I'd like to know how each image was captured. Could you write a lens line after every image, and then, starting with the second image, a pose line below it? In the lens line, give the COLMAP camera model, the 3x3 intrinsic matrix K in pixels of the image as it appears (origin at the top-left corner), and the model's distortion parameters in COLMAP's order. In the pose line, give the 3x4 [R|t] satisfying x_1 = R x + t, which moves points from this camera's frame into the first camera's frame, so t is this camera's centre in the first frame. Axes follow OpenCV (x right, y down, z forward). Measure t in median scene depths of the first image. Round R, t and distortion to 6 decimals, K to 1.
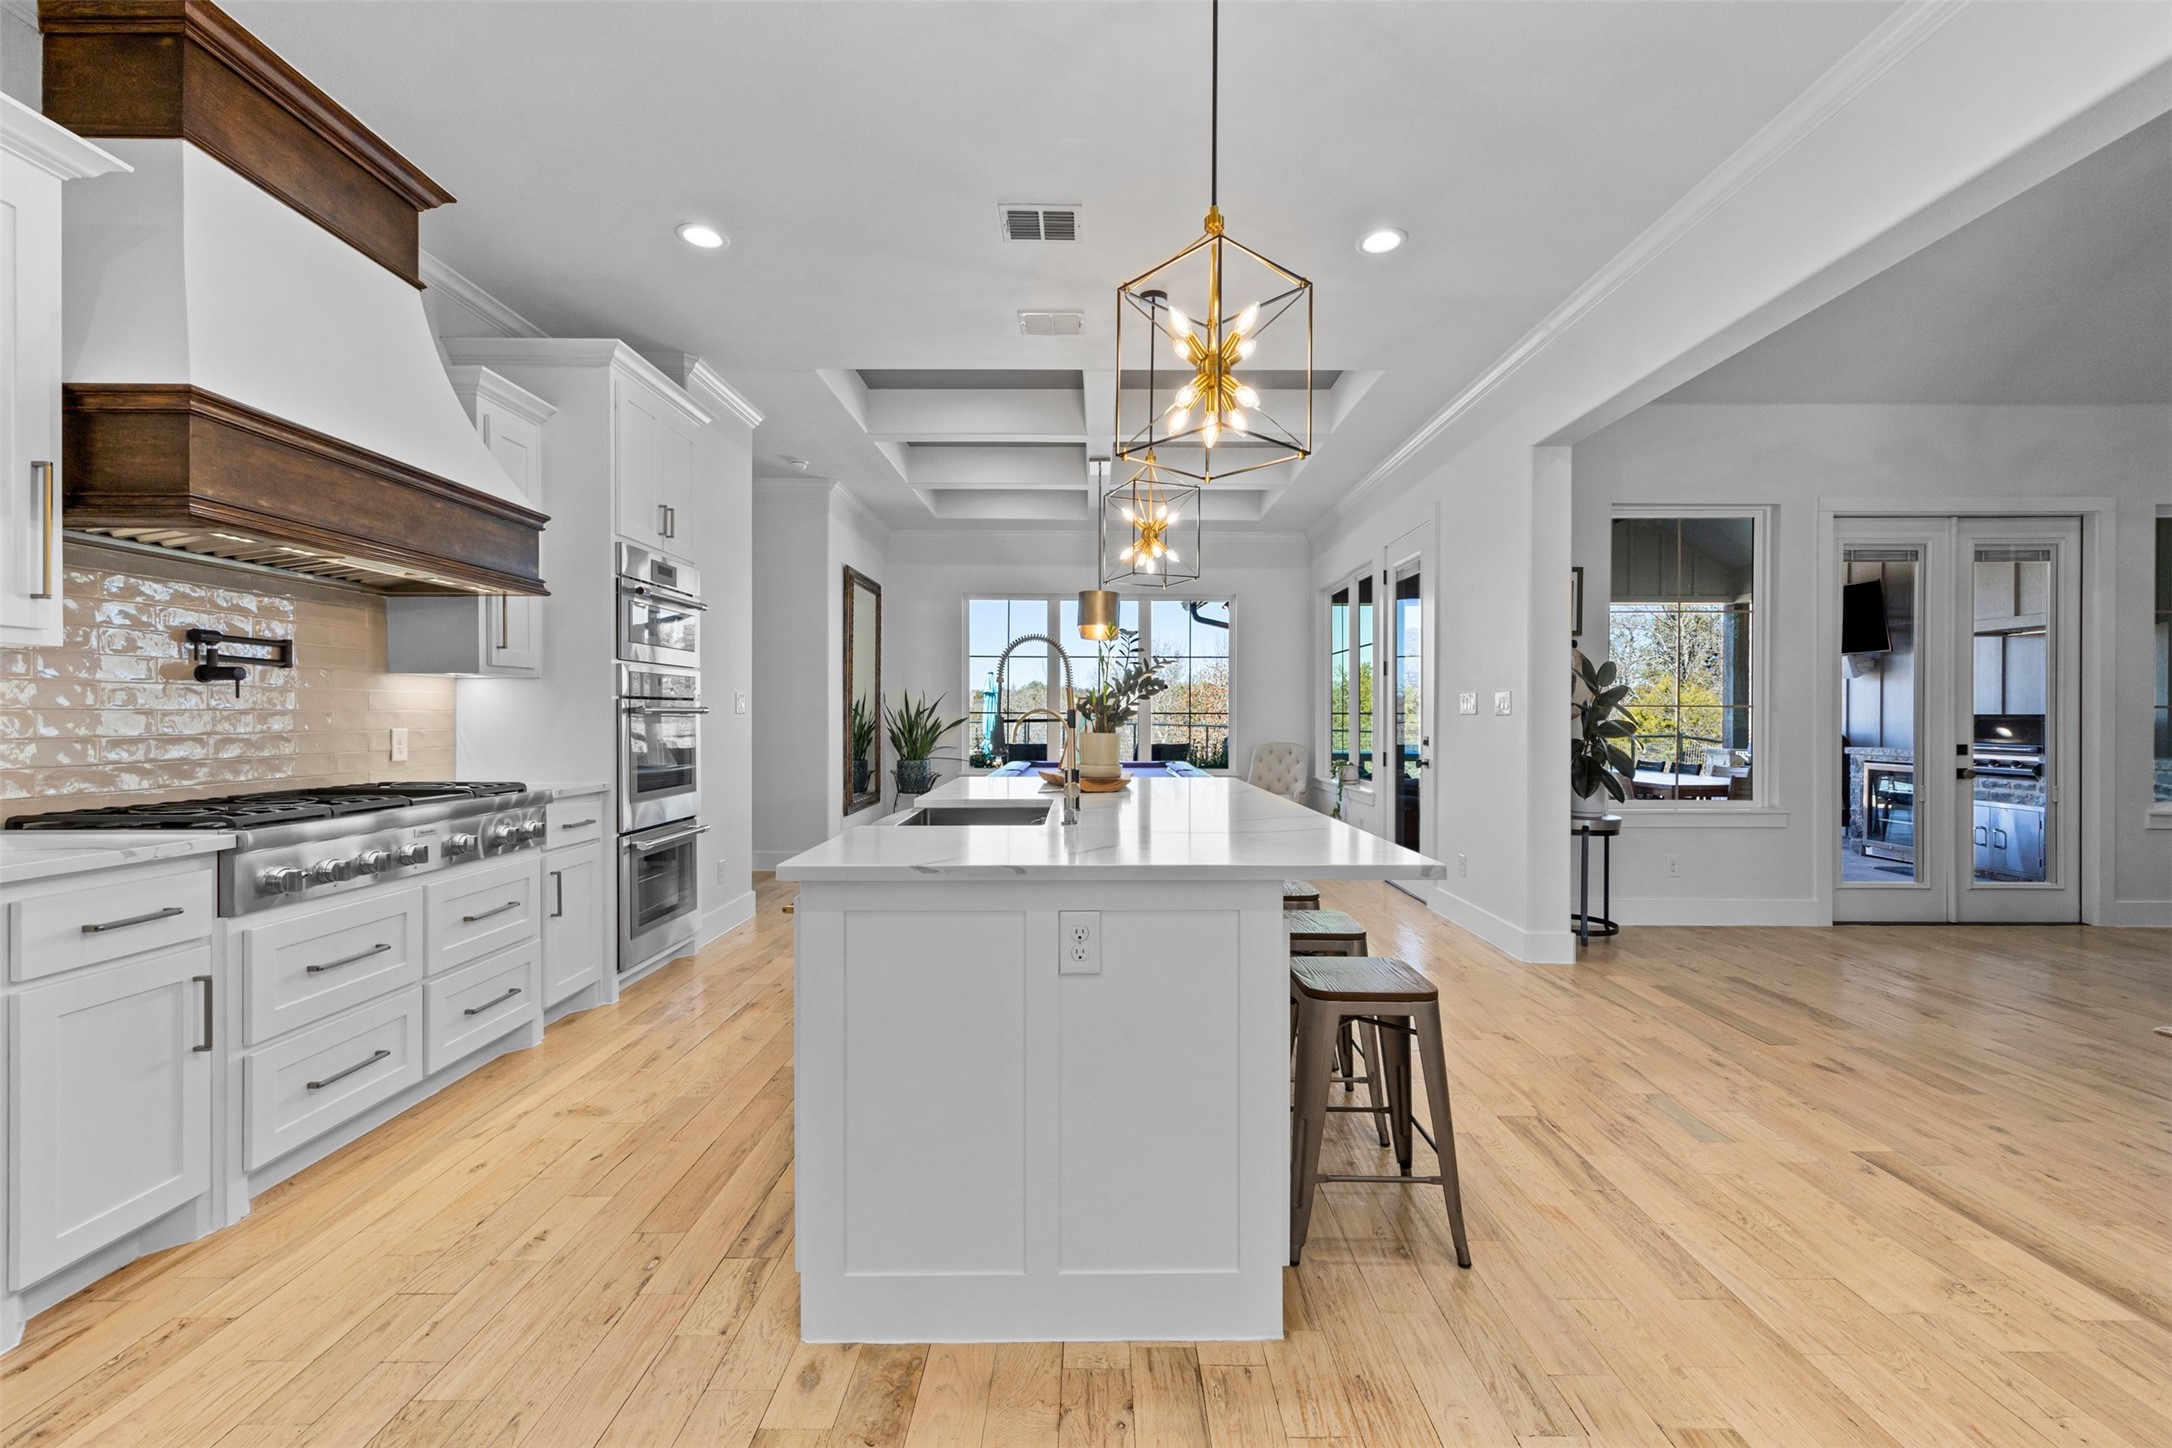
lens RADIAL K [[887.0, 0, 1086.0], [0, 887.0, 724.0], [0, 0, 1]] dist [0.001020, 0.000157]
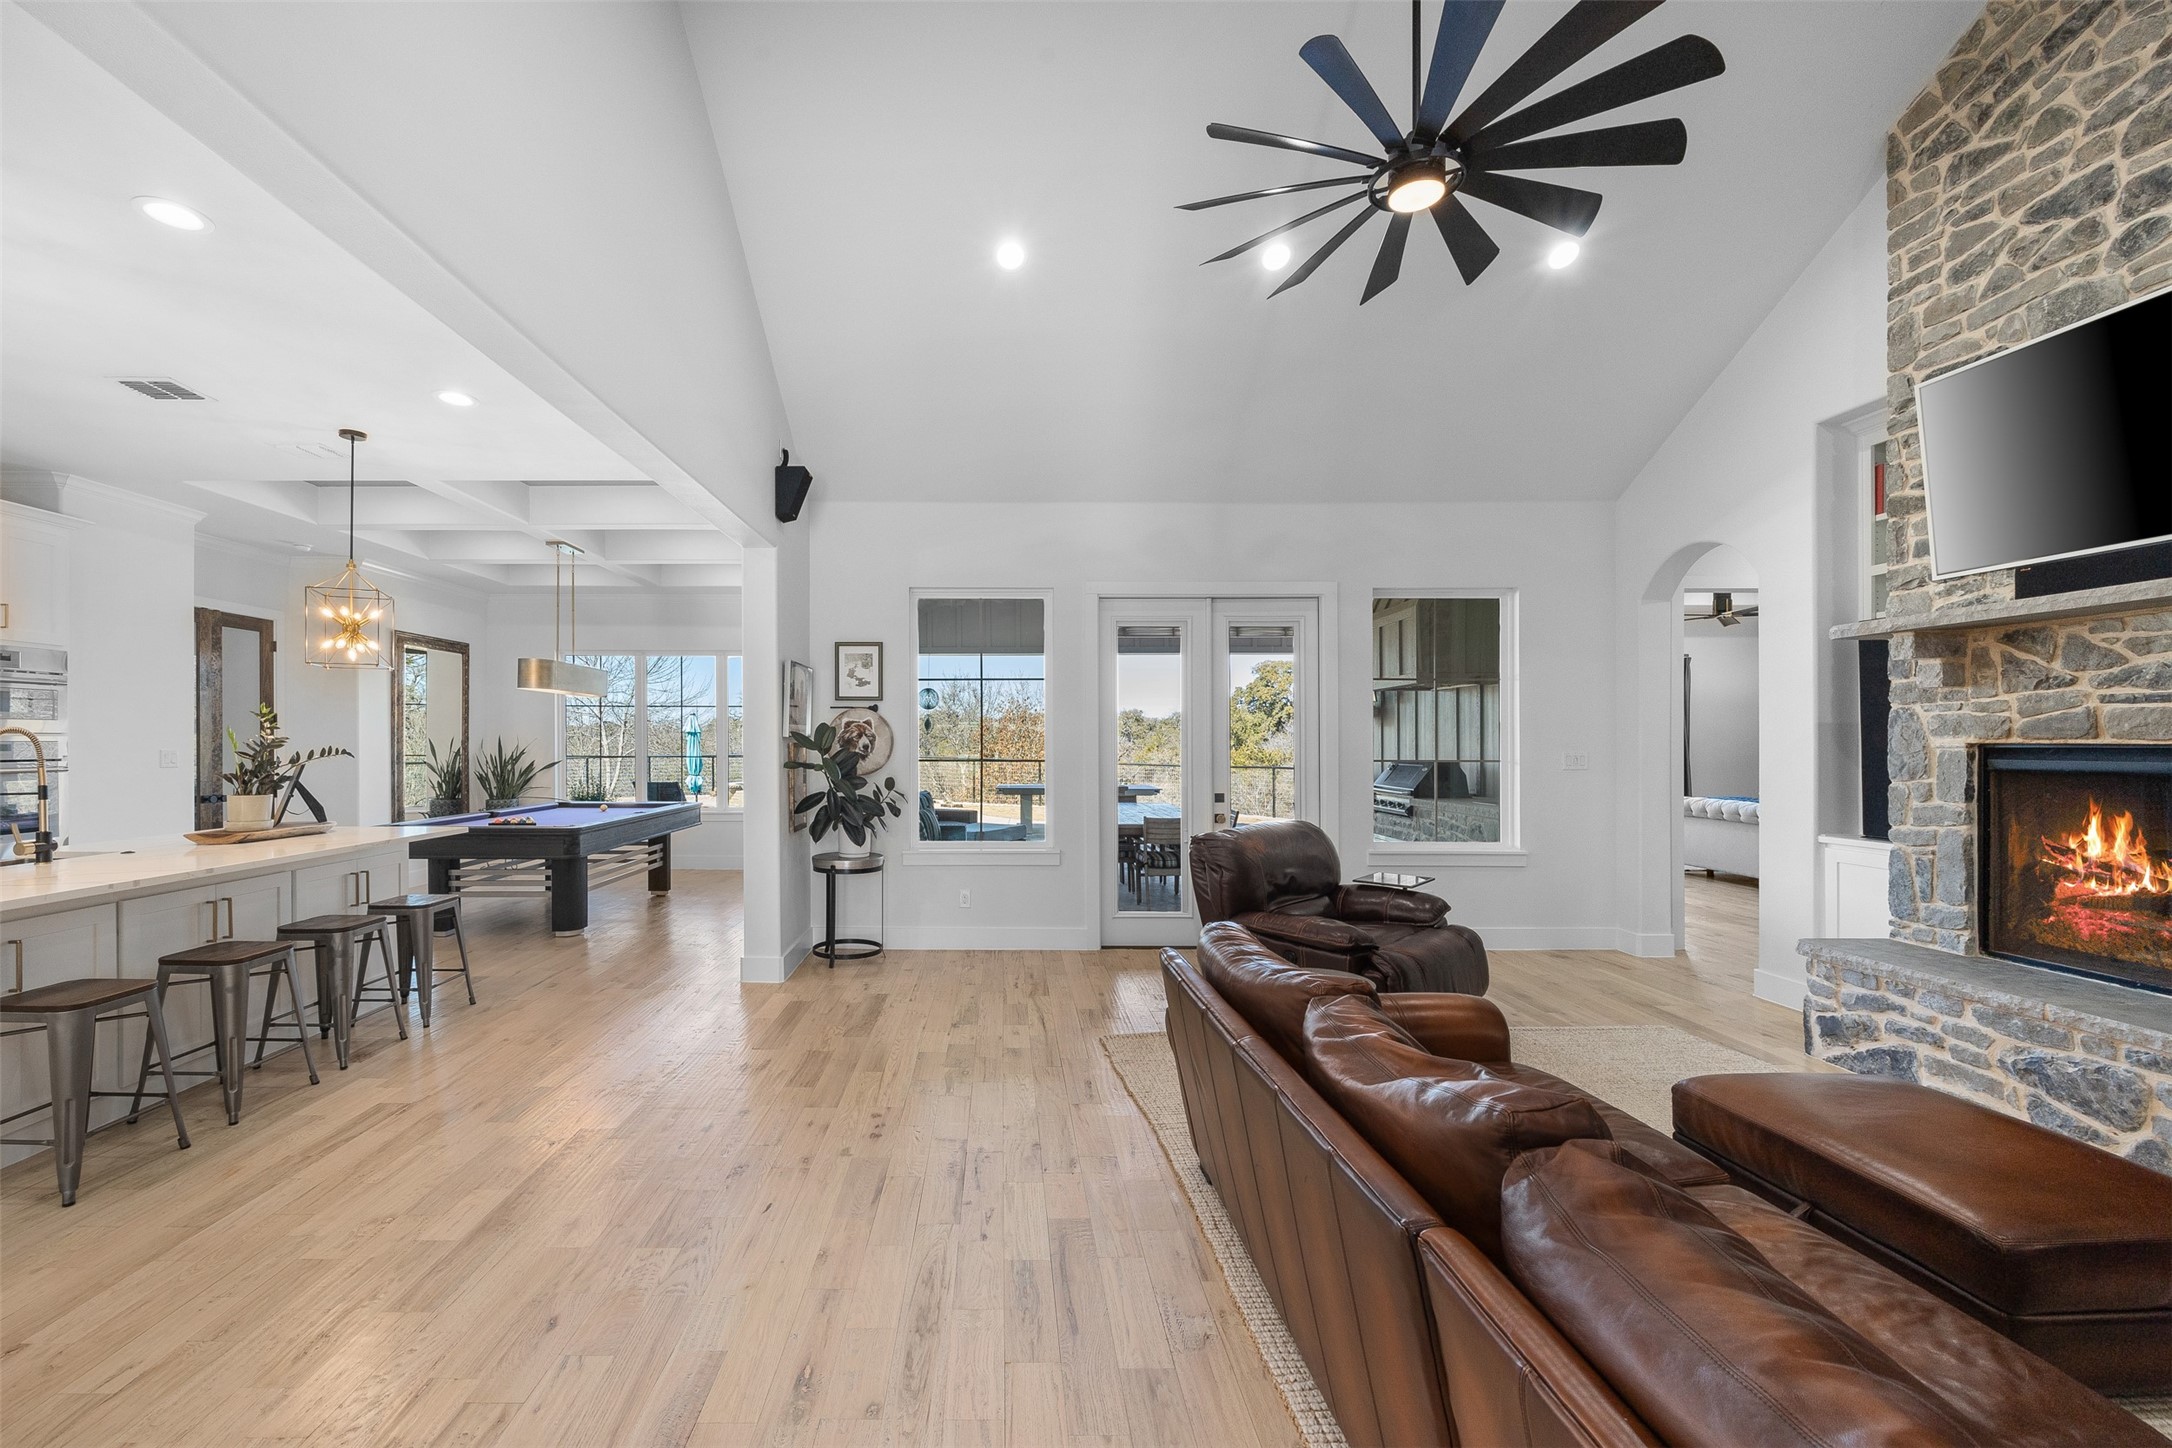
lens RADIAL K [[866.8, 0, 1079.1], [0, 866.8, 740.7], [0, 0, 1]] dist [-0.001285, -0.000277]
pose [[0.999997, -0.000573, -0.002577, 0.813523], [0.000562, 0.999990, -0.004367, -0.041477], [0.002580, 0.004366, 0.999987, -0.136918]]
